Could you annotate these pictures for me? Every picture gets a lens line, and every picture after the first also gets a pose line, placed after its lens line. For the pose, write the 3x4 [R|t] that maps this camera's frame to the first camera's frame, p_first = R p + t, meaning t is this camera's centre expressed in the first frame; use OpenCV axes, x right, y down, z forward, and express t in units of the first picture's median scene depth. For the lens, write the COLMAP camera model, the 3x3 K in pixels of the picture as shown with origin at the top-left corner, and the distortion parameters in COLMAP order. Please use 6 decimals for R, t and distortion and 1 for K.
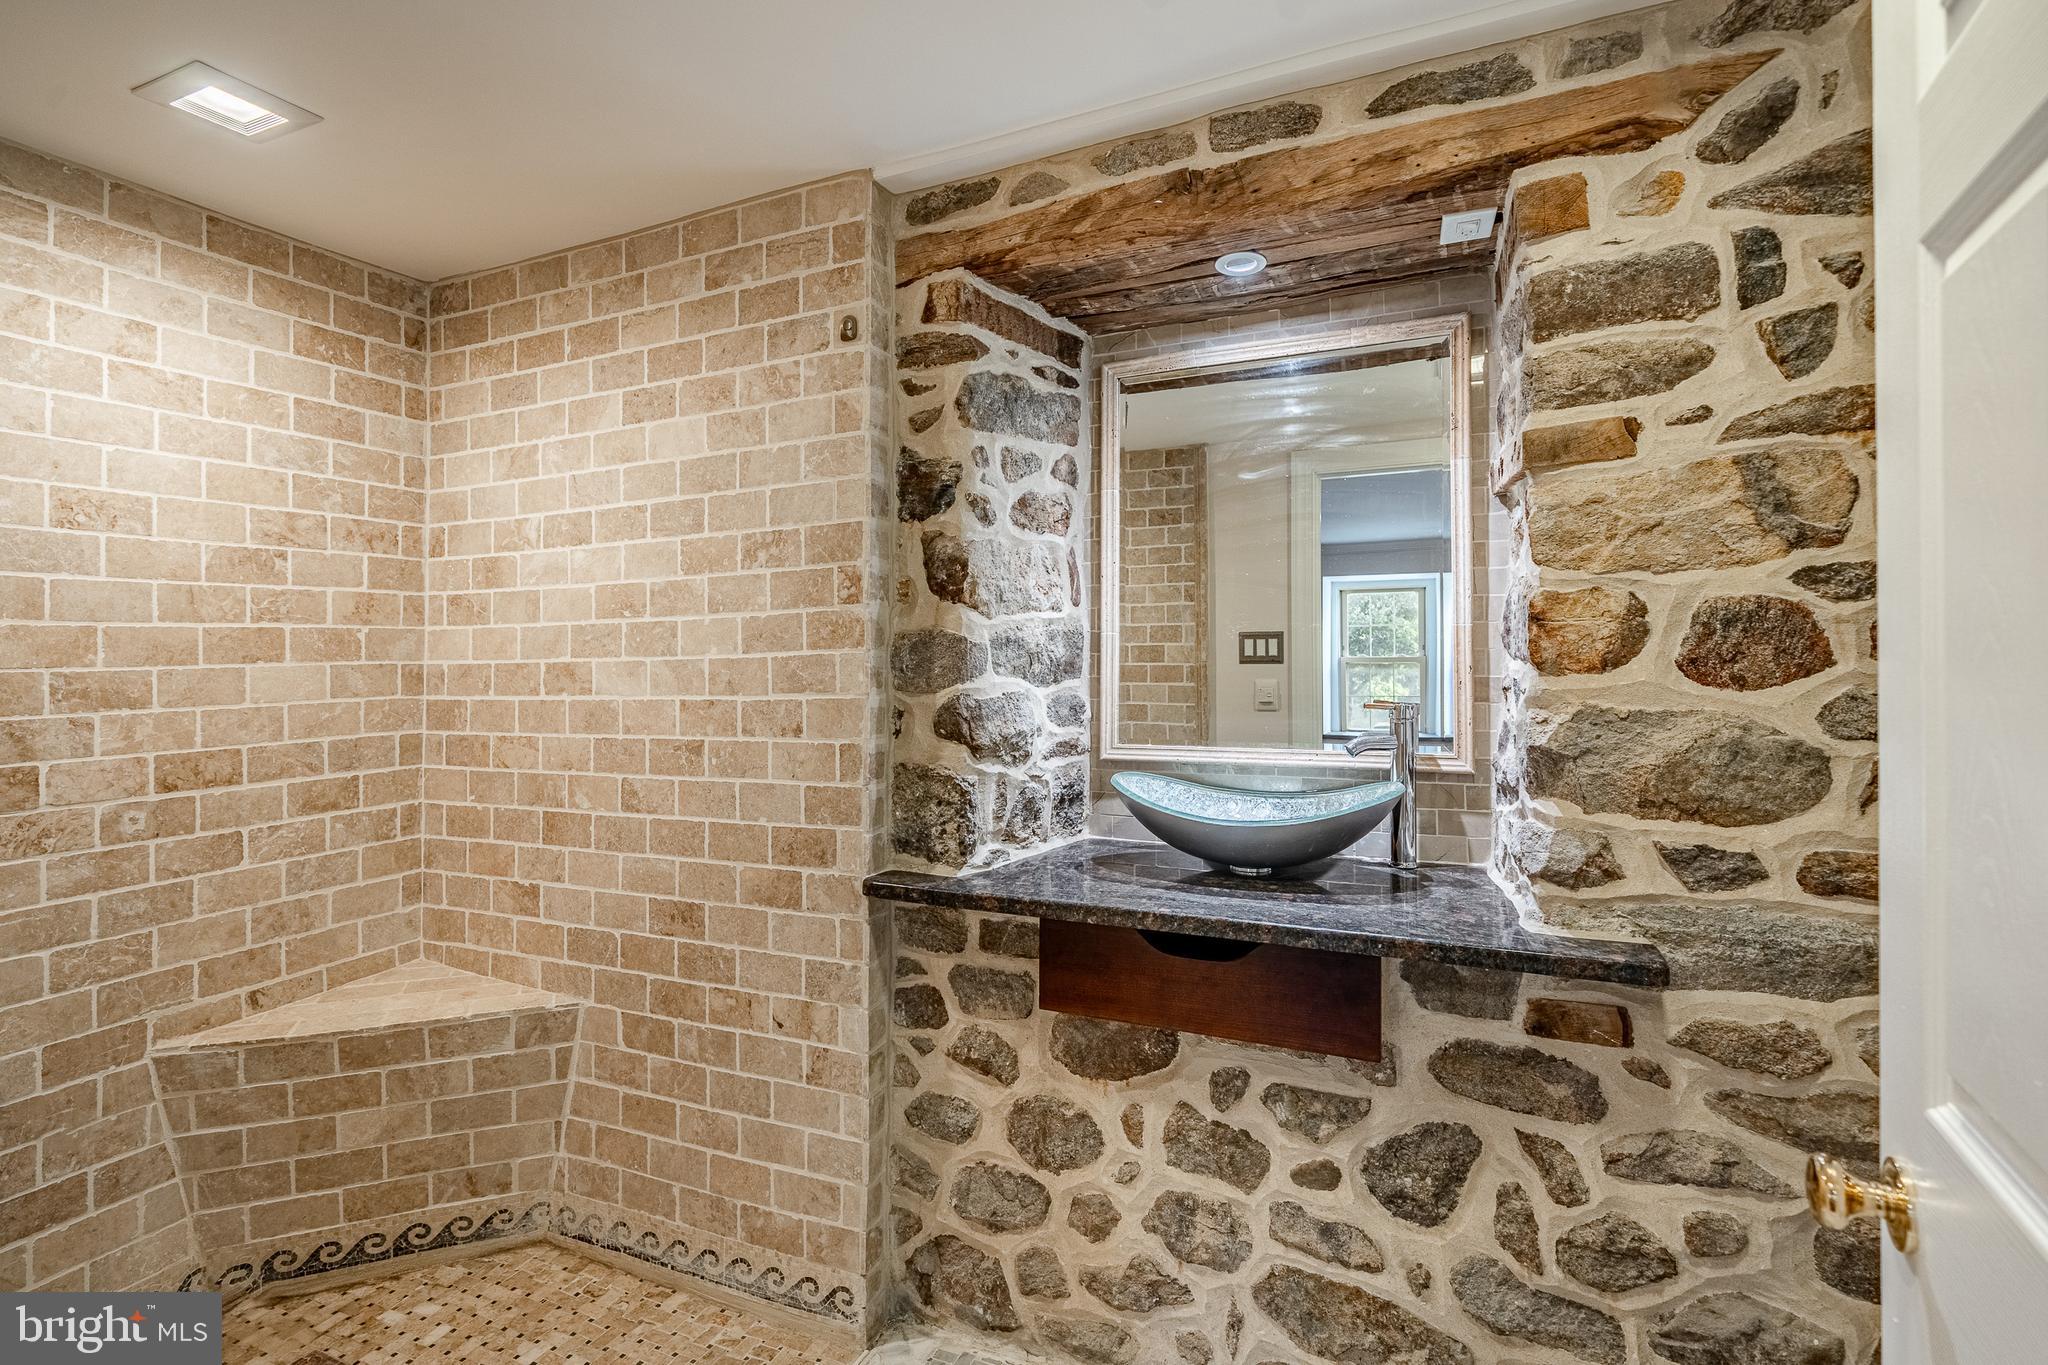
lens RADIAL K [[960.2, 0, 985.3], [0, 960.2, 695.4], [0, 0, 1]] dist [-0.003124, 0.000171]
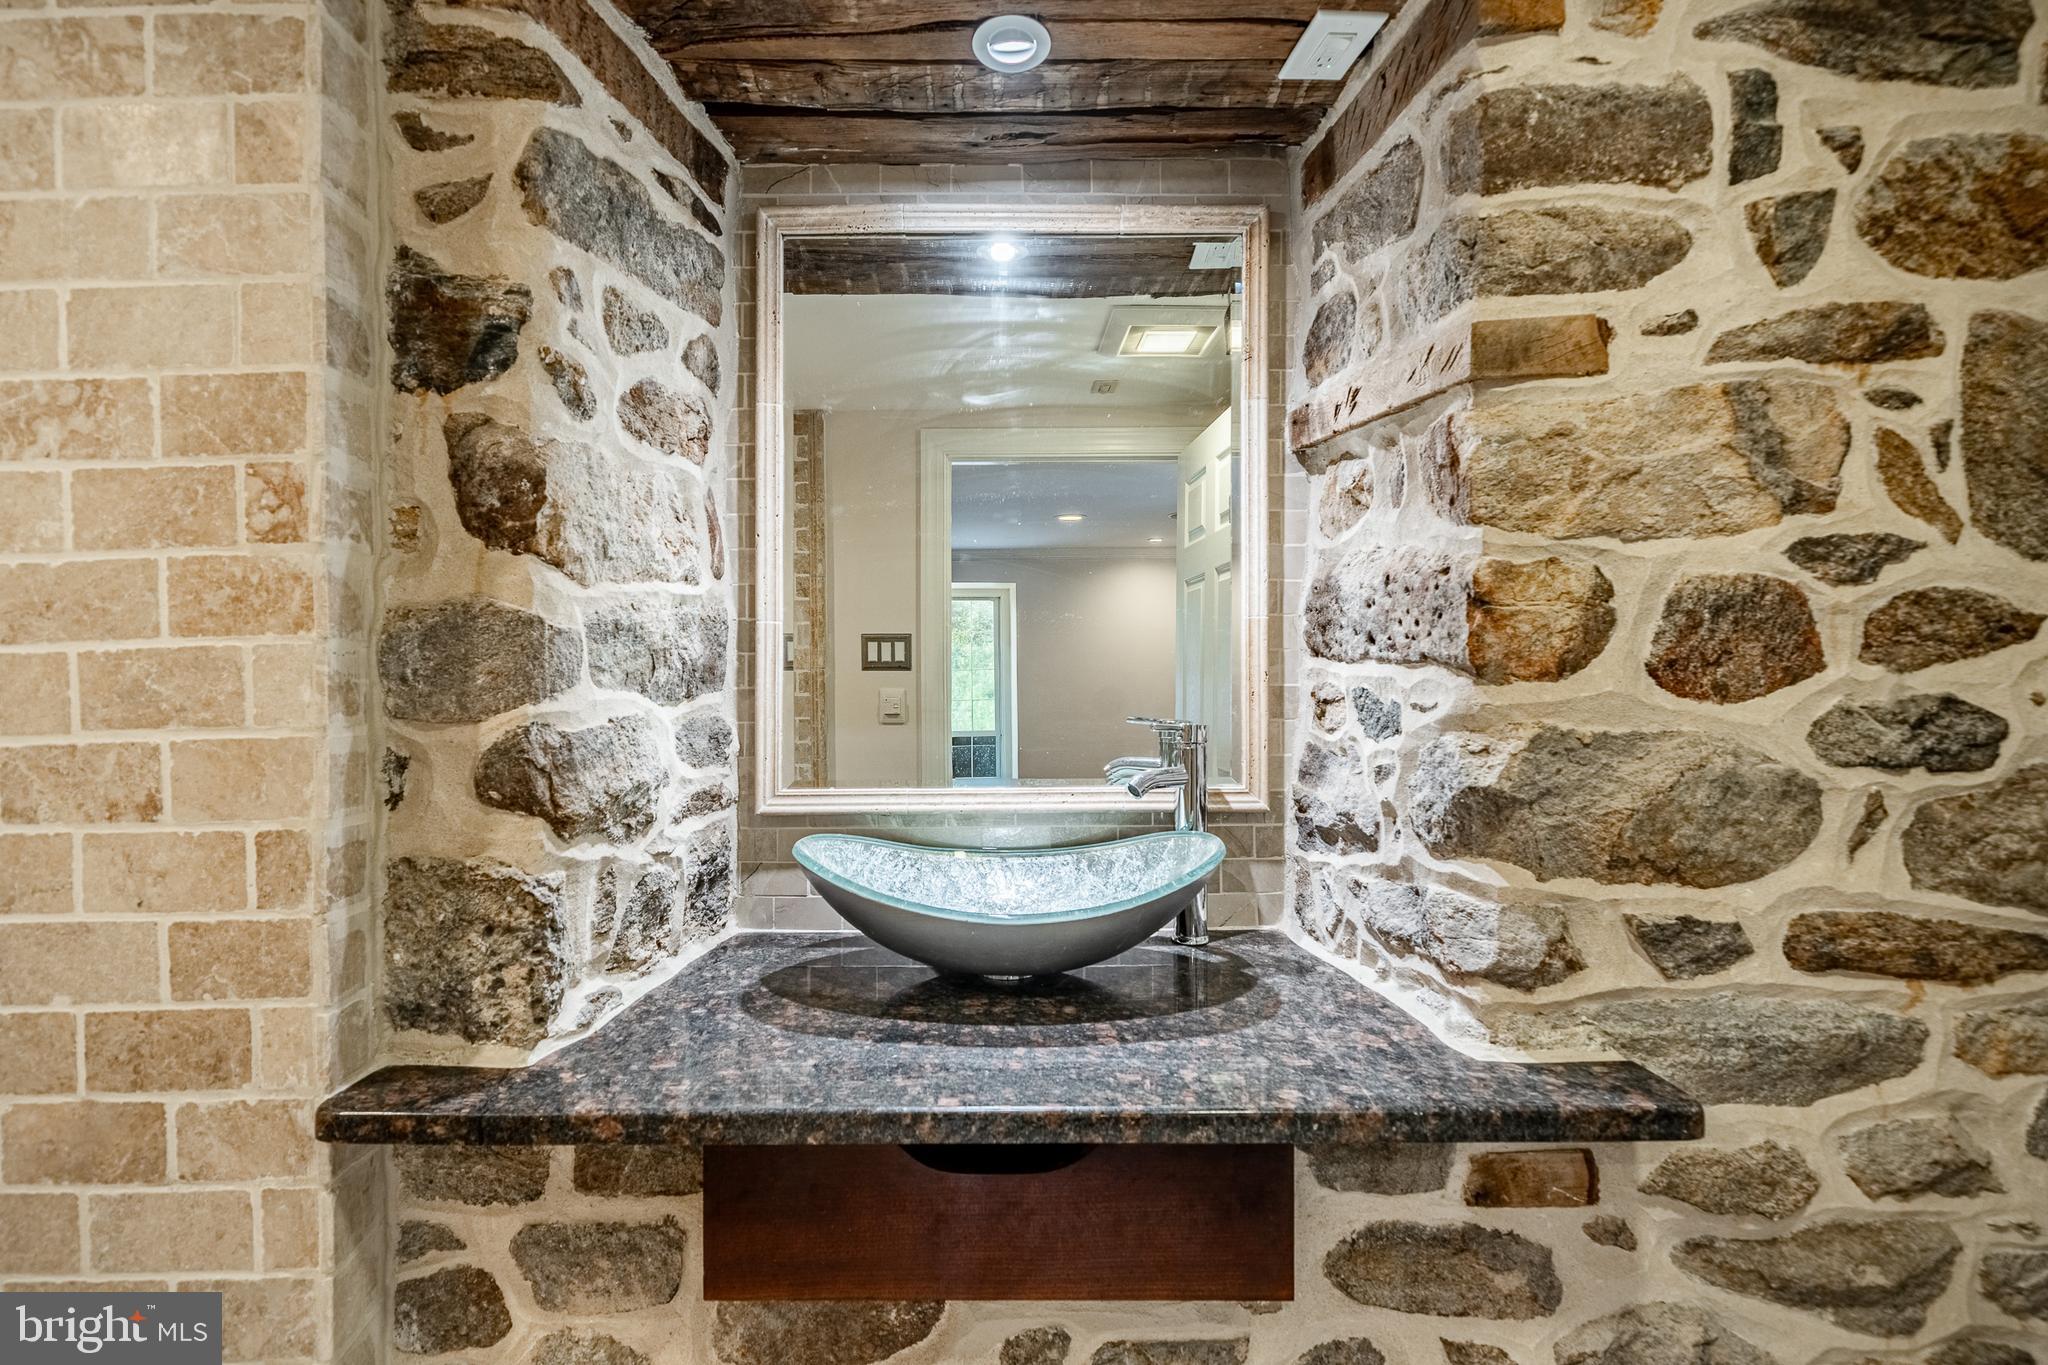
lens RADIAL K [[960.2, 0, 985.3], [0, 960.2, 695.4], [0, 0, 1]] dist [-0.003124, 0.000171]
pose [[0.897681, -0.010235, 0.440527, -0.038359], [0.013987, 0.999888, -0.005269, -0.012087], [-0.440424, 0.010892, 0.897724, 0.459851]]
